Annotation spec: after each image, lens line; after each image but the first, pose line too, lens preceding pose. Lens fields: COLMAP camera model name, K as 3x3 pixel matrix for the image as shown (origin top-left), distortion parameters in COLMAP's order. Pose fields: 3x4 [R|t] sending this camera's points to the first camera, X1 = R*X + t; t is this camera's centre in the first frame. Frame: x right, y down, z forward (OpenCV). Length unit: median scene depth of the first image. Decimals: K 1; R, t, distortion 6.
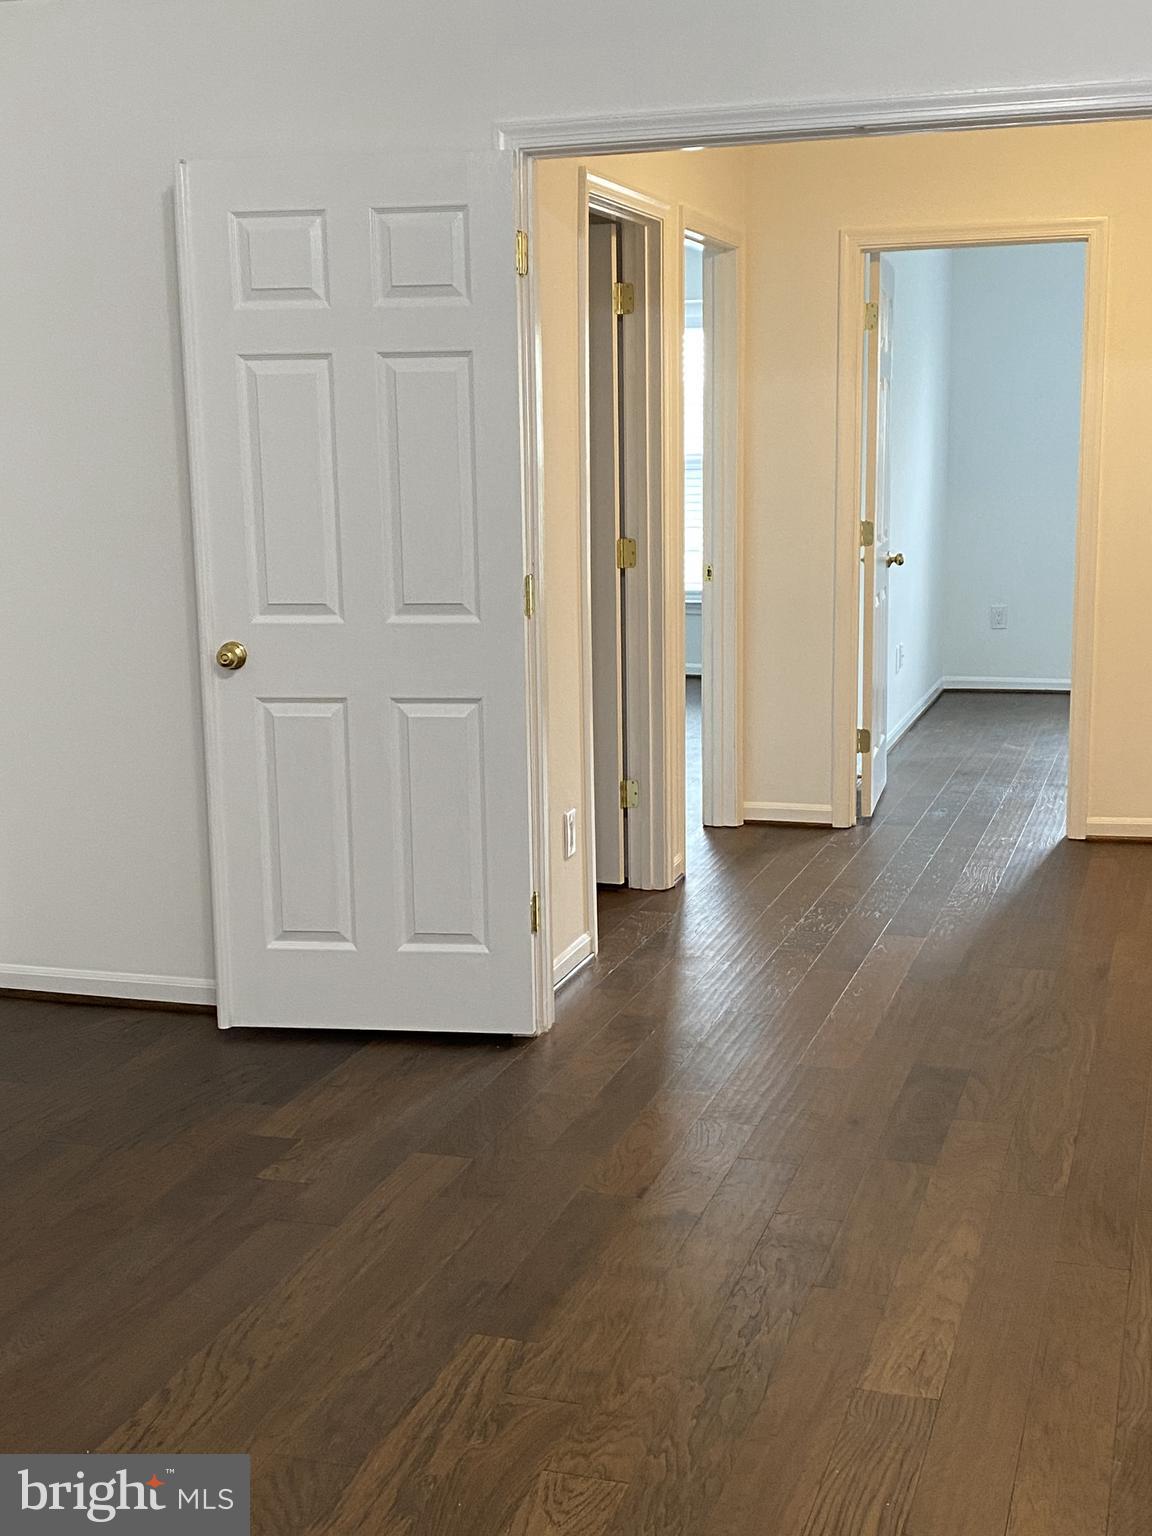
lens RADIAL K [[1949.3, 0, 576.0], [0, 1949.3, 768.0], [0, 0, 1]] dist [0.003610, 0.009560]
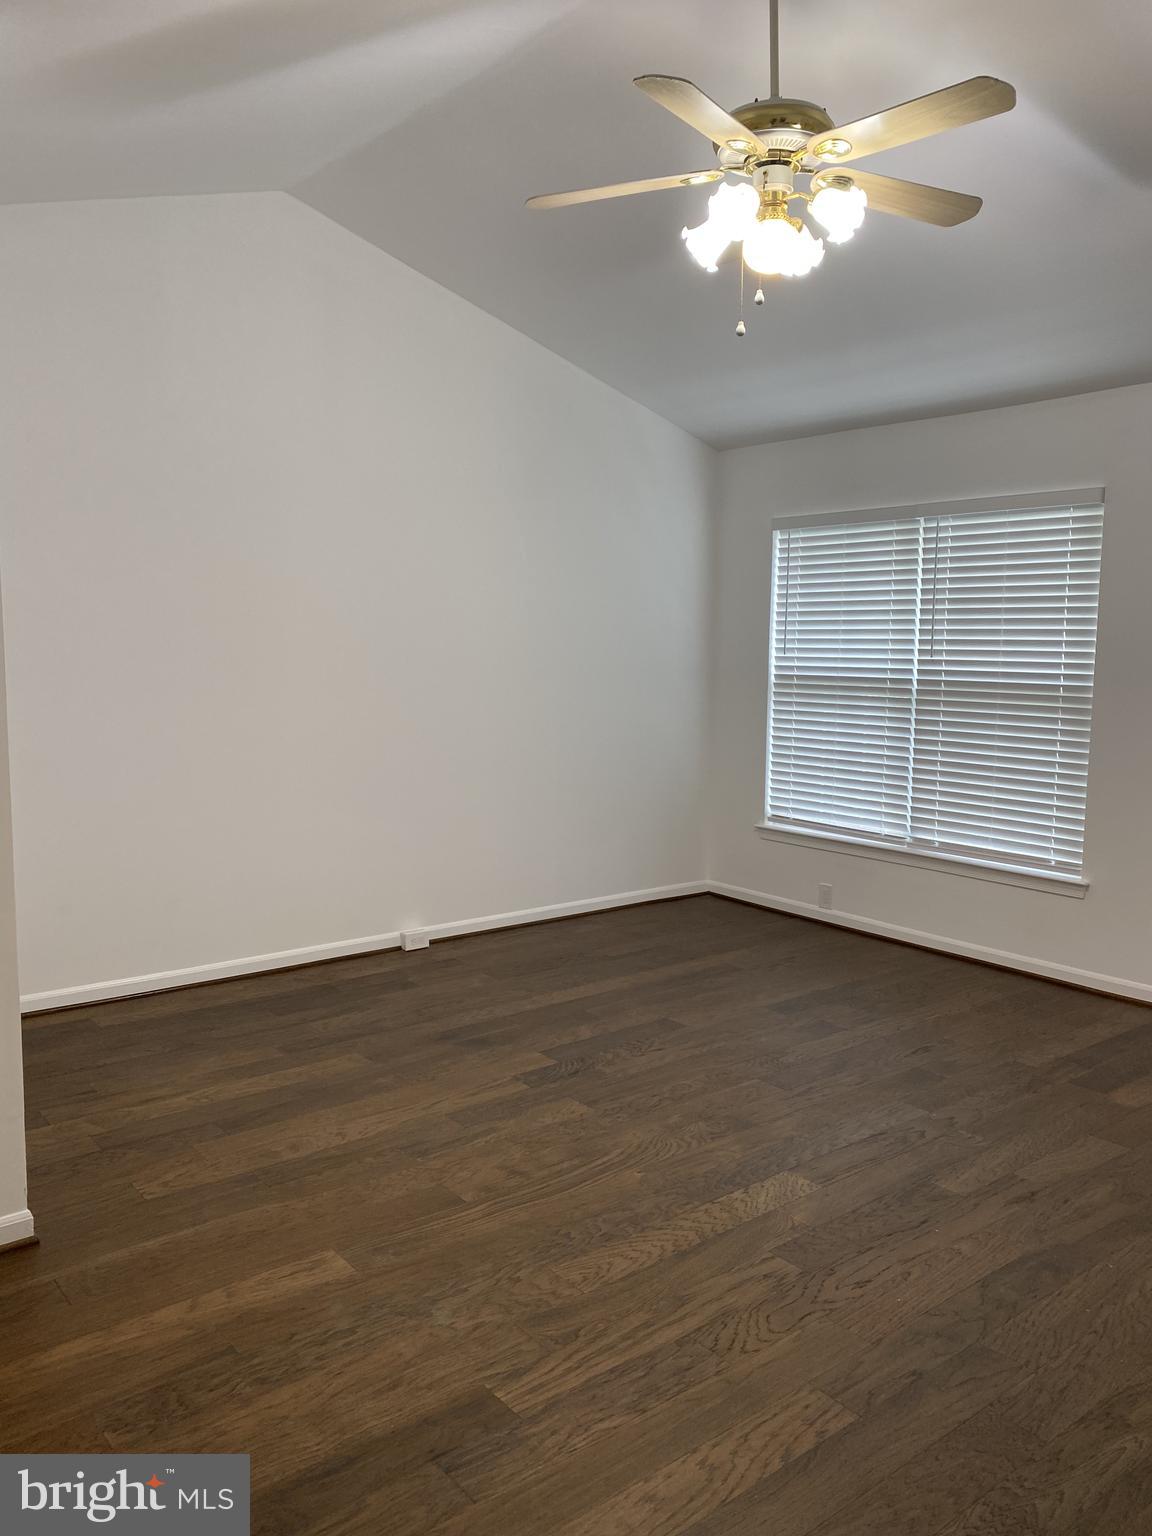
lens RADIAL K [[1165.3, 0, 576.0], [0, 1165.3, 768.0], [0, 0, 1]] dist [0.076102, -0.084294]
pose [[-0.831440, -0.048906, 0.553458, -0.480320], [0.101255, 0.966101, 0.237480, -0.256864], [-0.546310, 0.253491, -0.798303, 1.539830]]
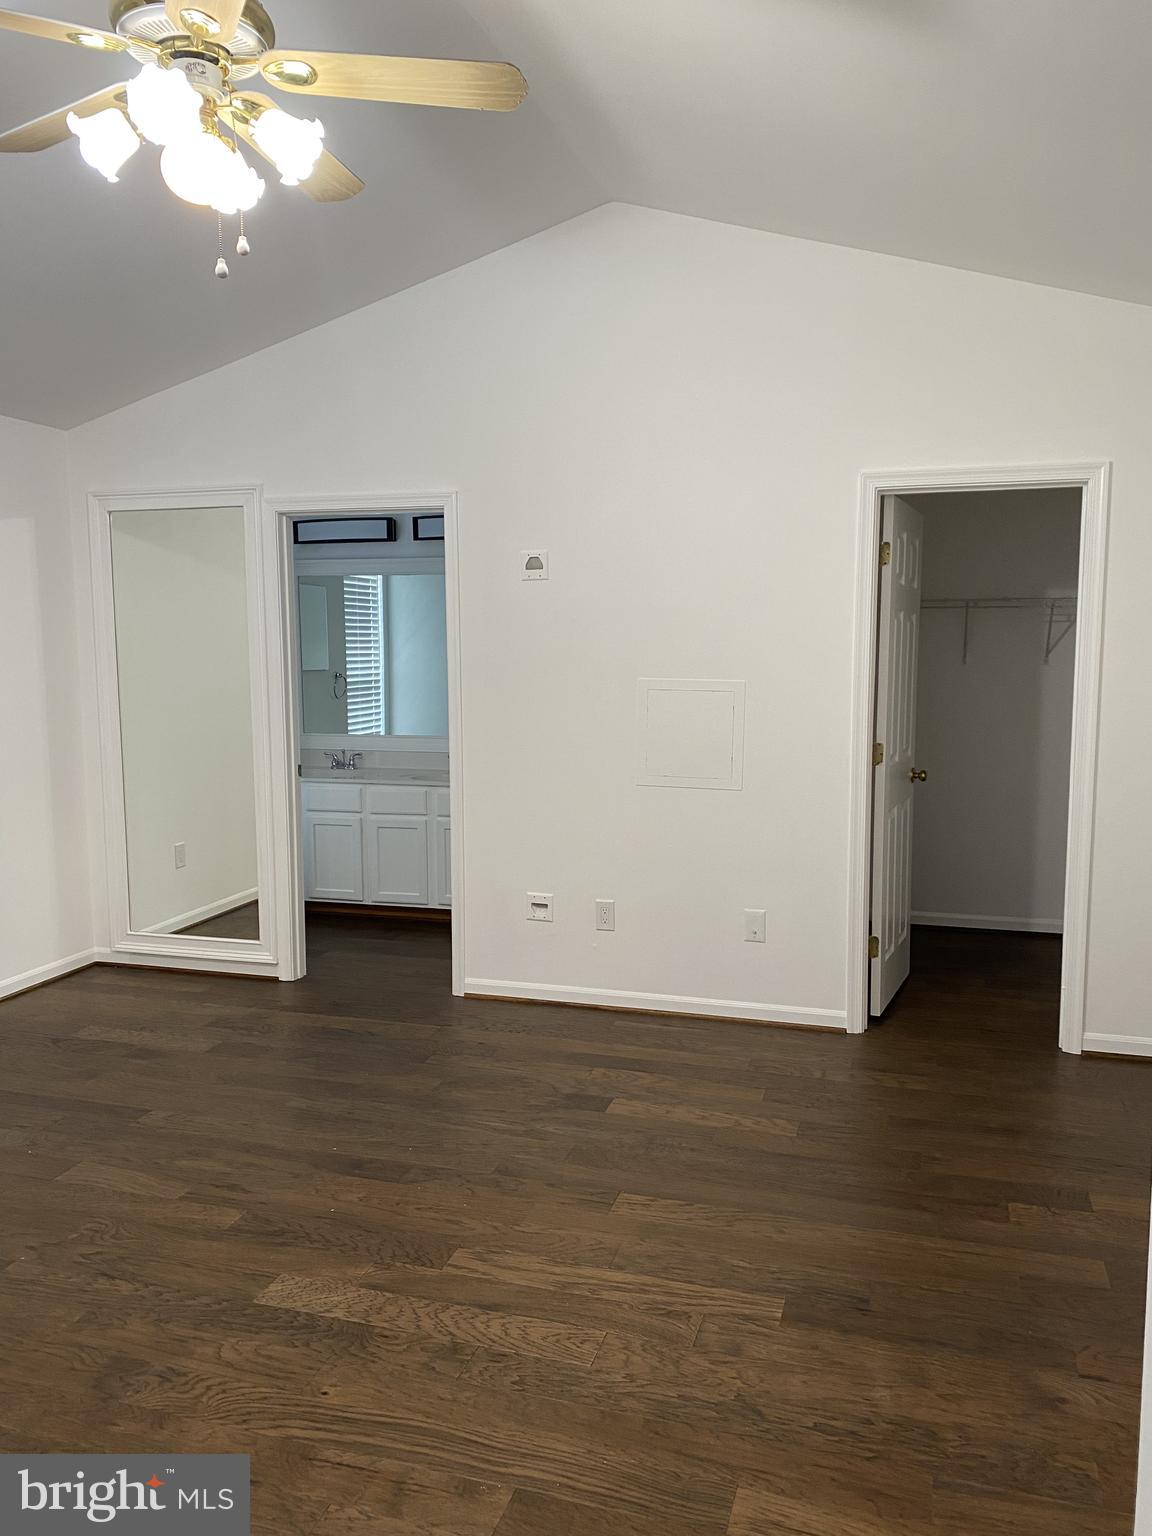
lens RADIAL K [[1179.3, 0, 576.0], [0, 1179.3, 768.0], [0, 0, 1]] dist [0.013990, -0.004280]
pose [[0.005037, 0.123856, -0.992287, 0.808626], [-0.167095, 0.978453, 0.121281, -0.180893], [0.985928, 0.165195, 0.025624, 0.814692]]
